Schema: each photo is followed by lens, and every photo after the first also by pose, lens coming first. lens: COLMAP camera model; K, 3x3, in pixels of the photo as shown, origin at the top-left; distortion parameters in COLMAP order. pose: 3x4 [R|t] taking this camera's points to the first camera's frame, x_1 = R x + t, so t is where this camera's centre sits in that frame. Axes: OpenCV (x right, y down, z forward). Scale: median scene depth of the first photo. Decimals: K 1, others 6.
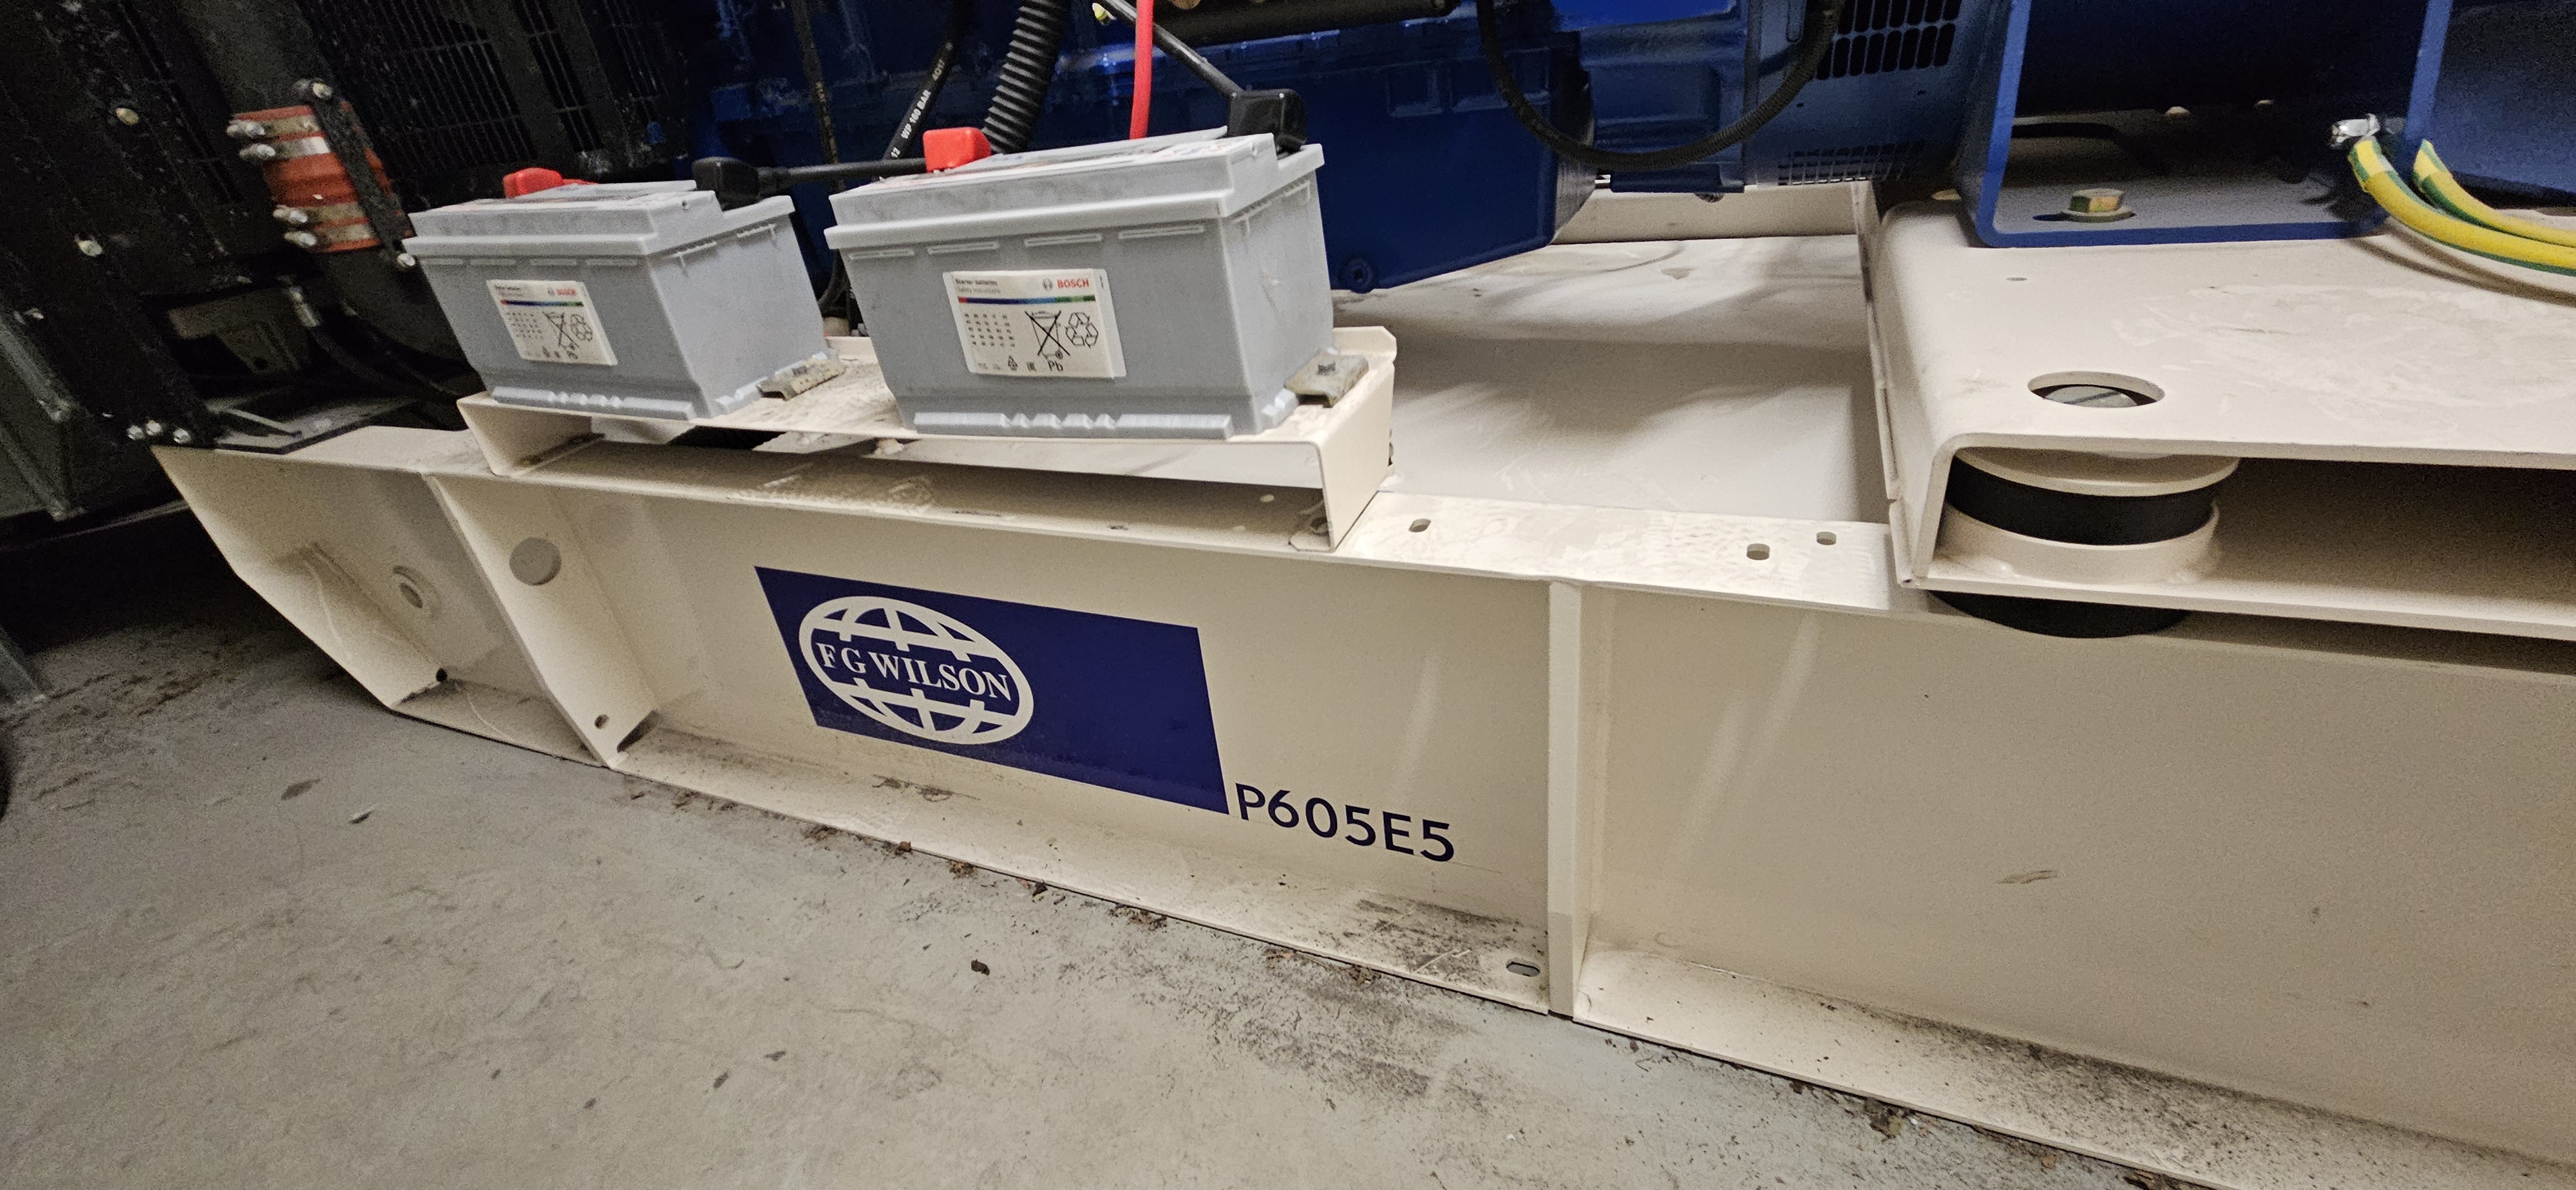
lens RADIAL K [[1057.8, 0, 1267.8], [0, 1057.8, 589.1], [0, 0, 1]] dist [0.002401, -0.000234]
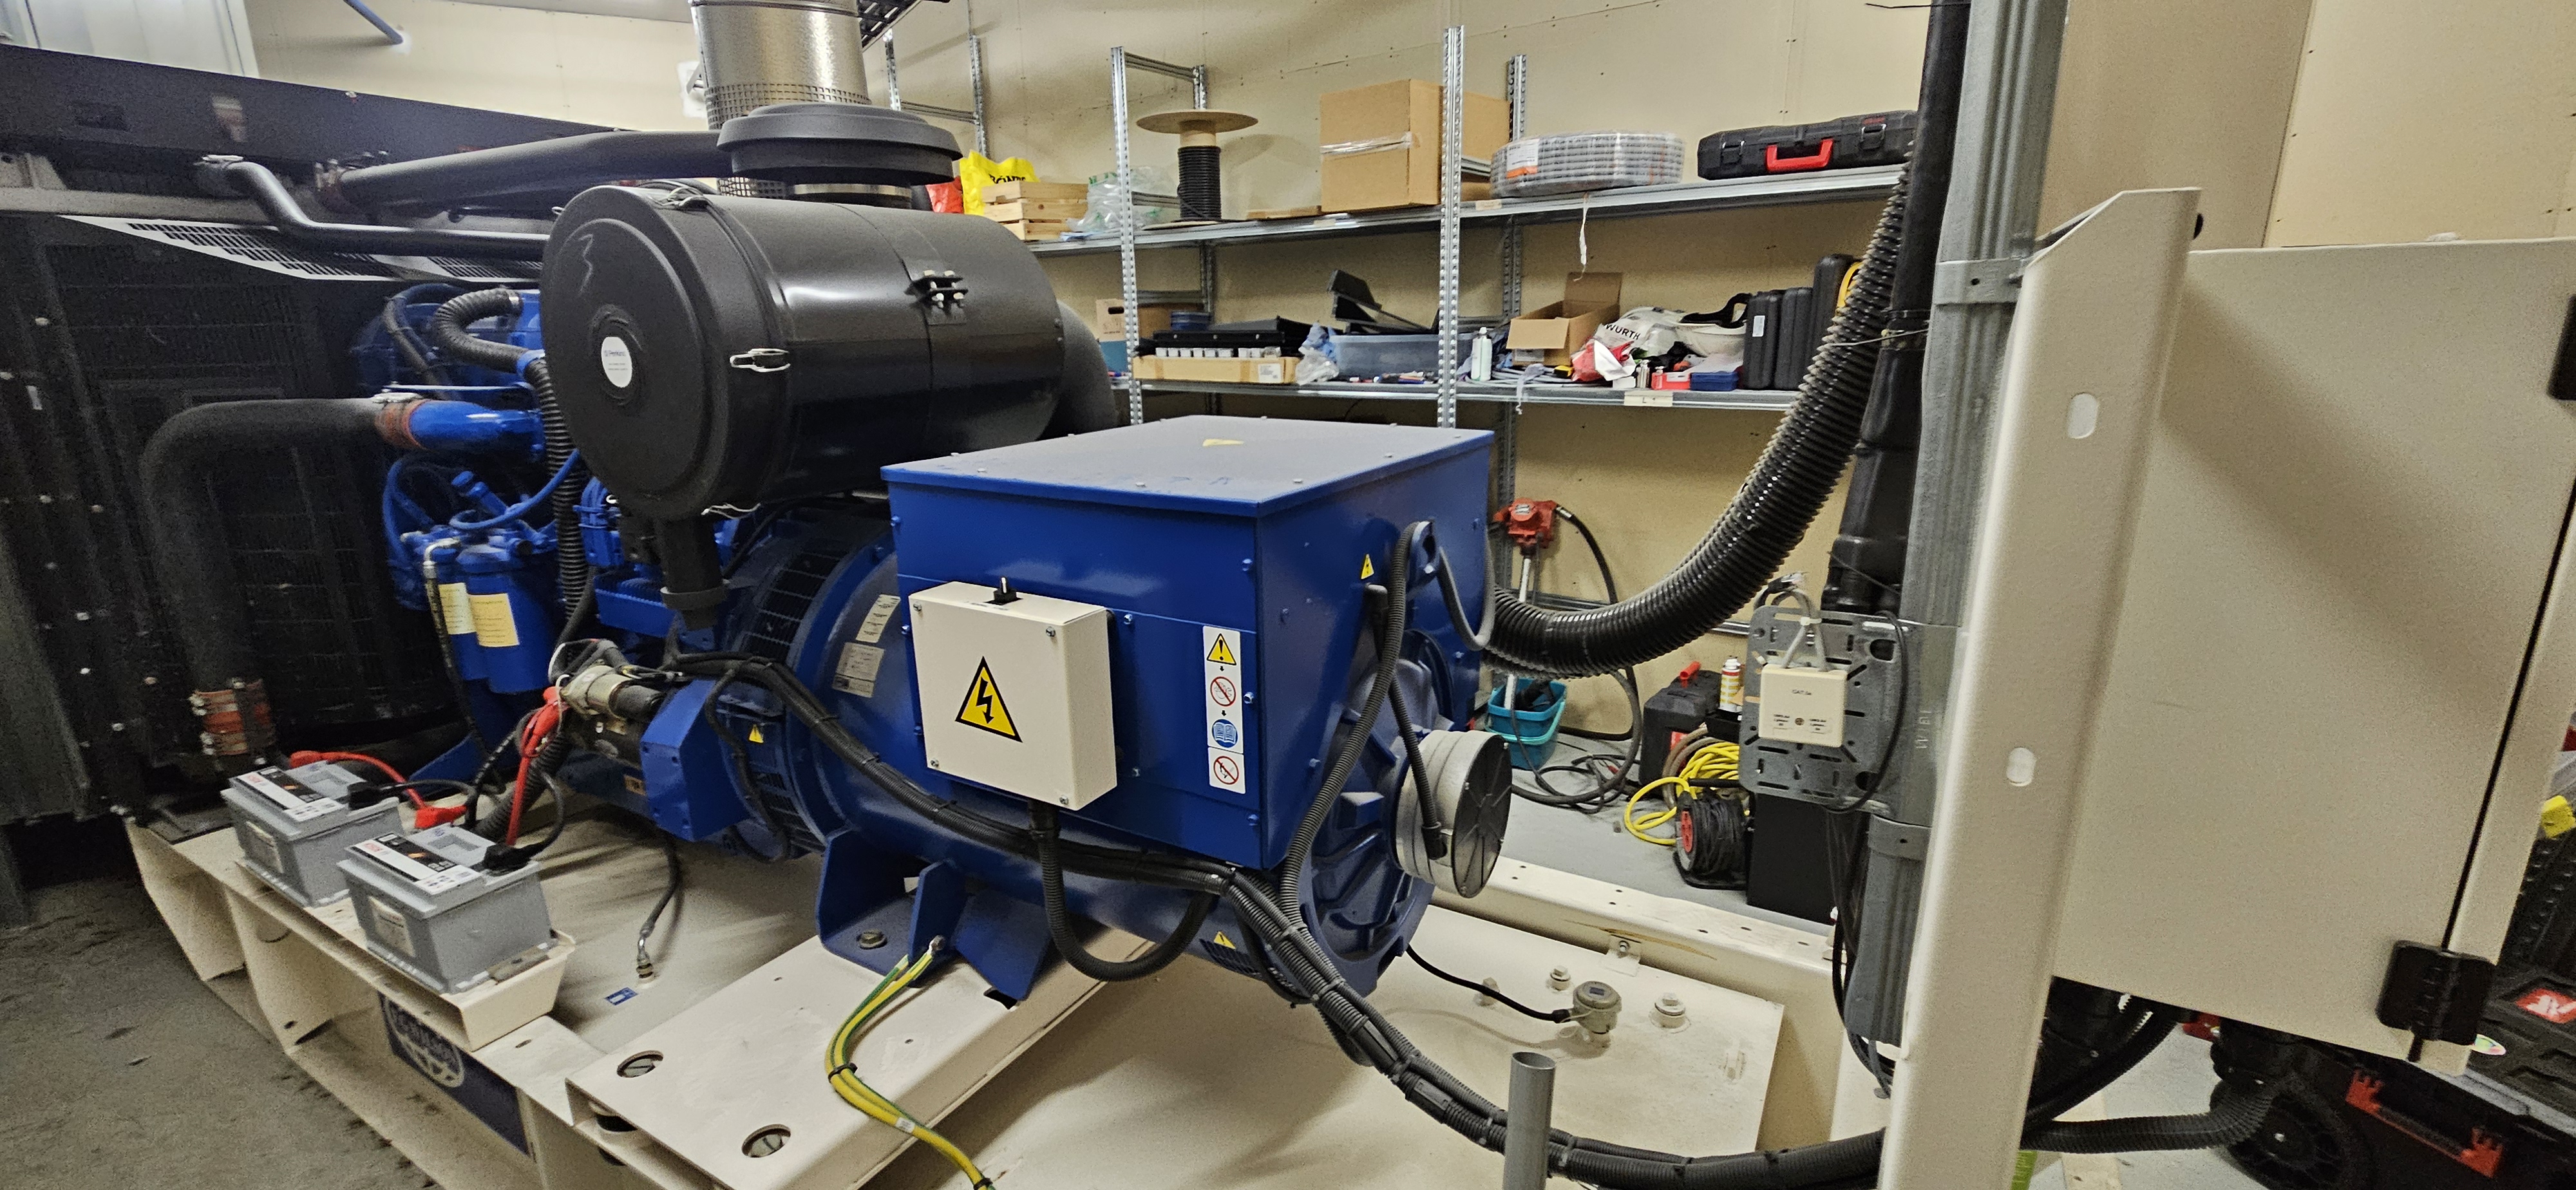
lens RADIAL K [[1057.8, 0, 1267.8], [0, 1057.8, 589.1], [0, 0, 1]] dist [0.002401, -0.000234]
pose [[0.987426, 0.133038, -0.085388, 1.077962], [-0.150055, 0.958730, -0.241496, -0.411918], [0.049736, 0.251272, 0.966638, -0.815563]]
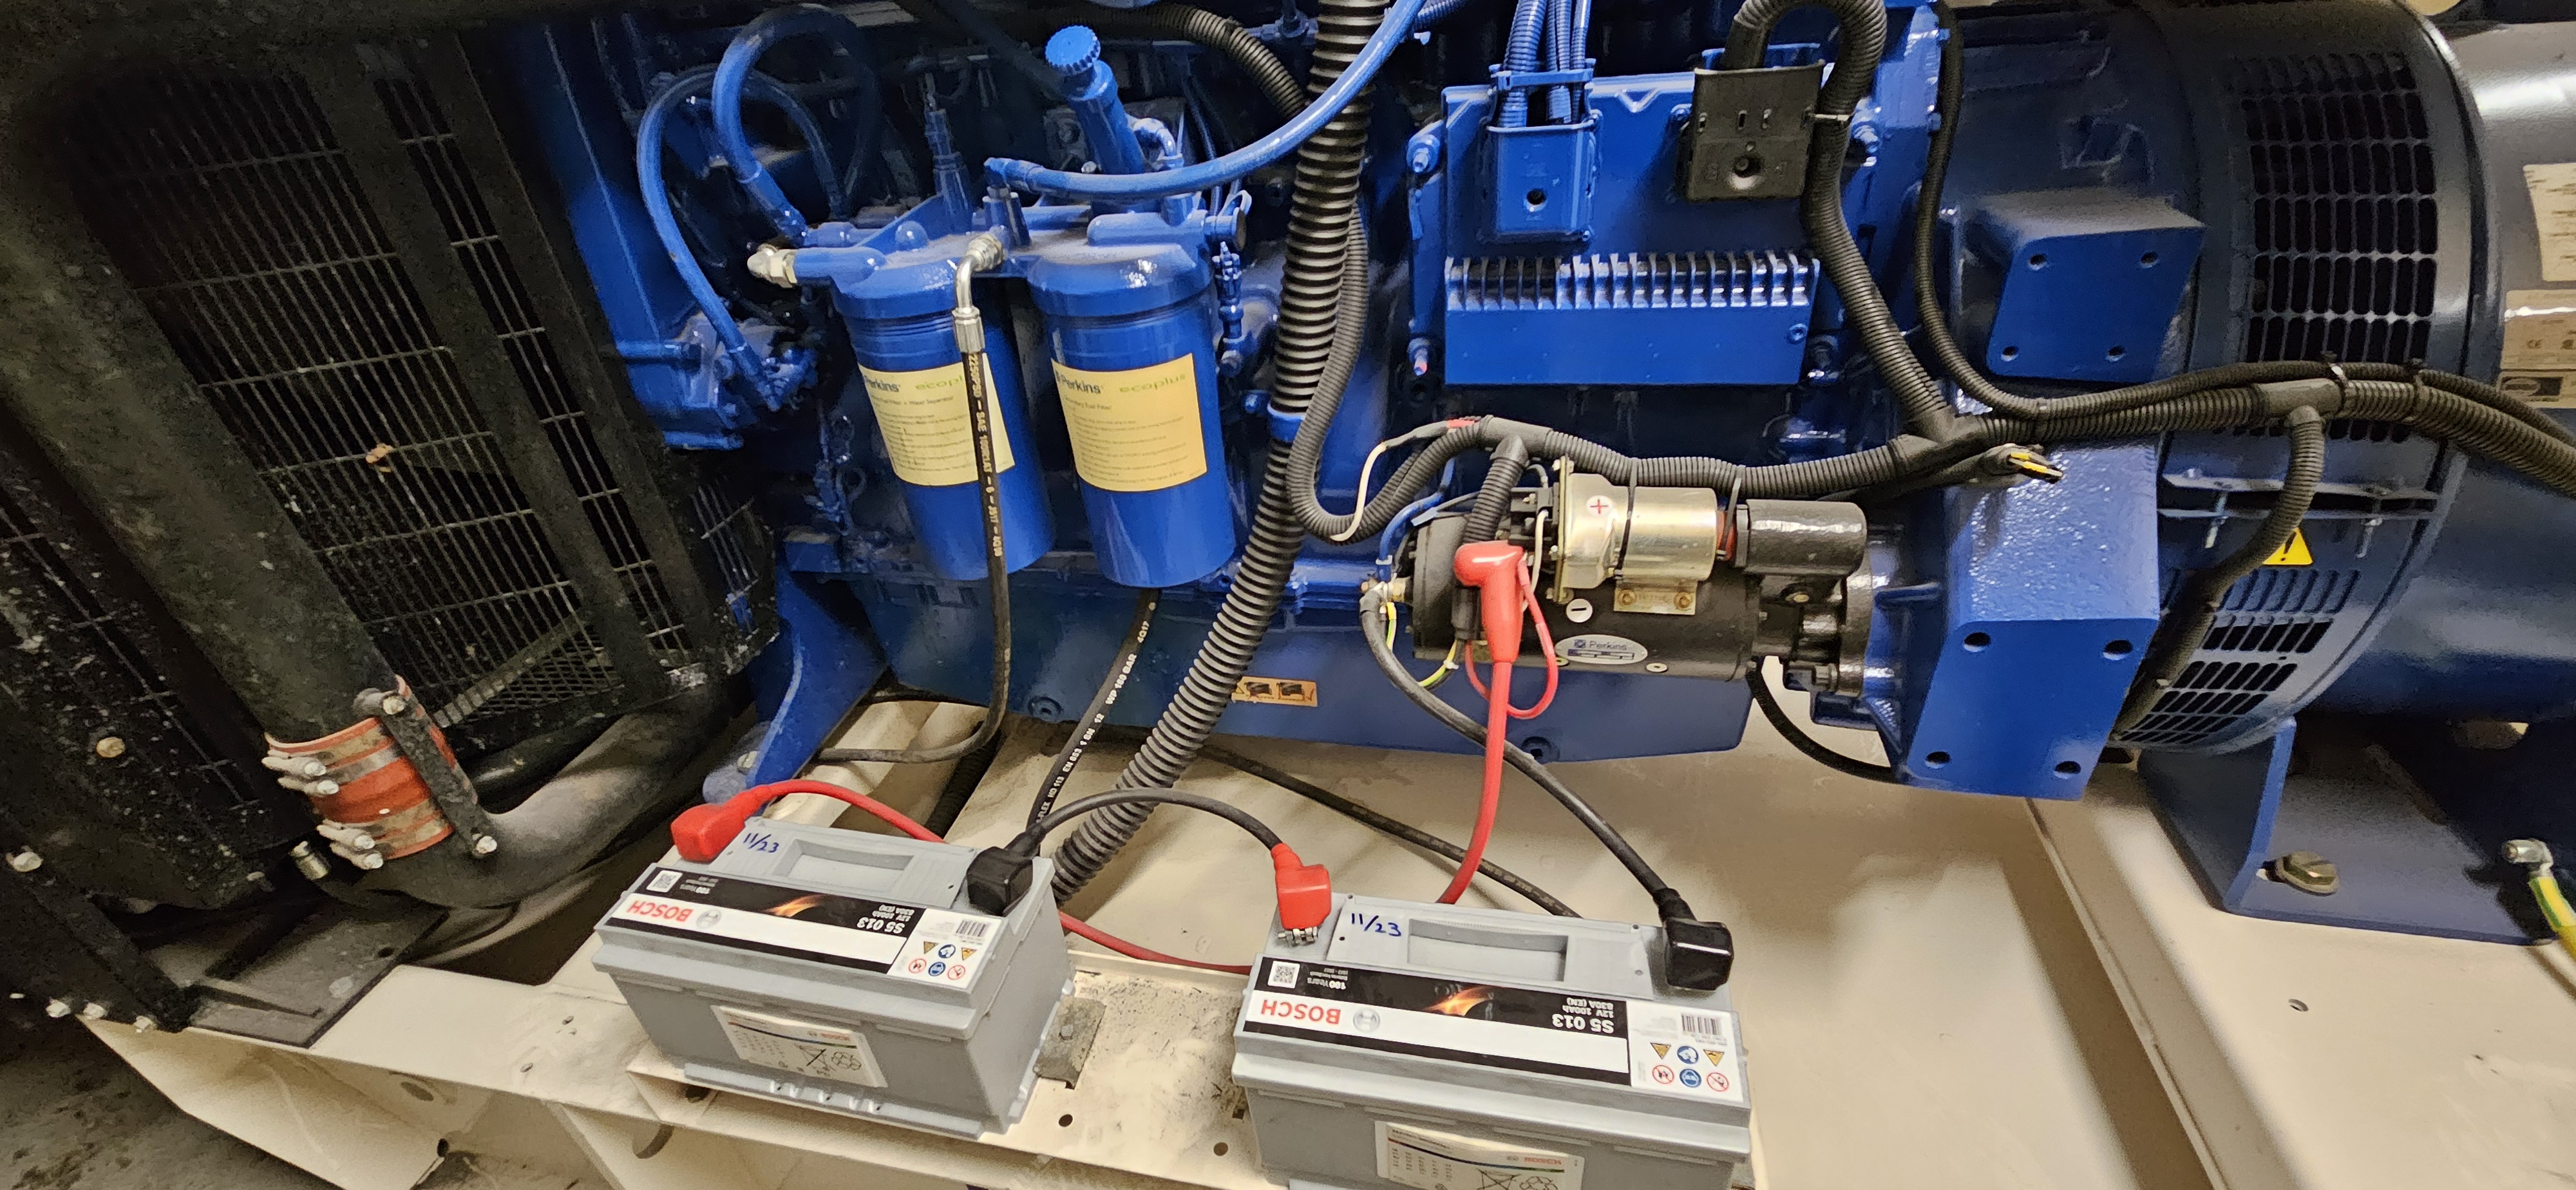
lens RADIAL K [[1060.0, 0, 1277.2], [0, 1060.0, 594.0], [0, 0, 1]] dist [0.003508, 0.000432]
pose [[0.980491, -0.071835, 0.182966, -0.325623], [0.064100, 0.996795, 0.047854, -0.502335], [-0.185817, -0.035192, 0.981954, 0.049890]]
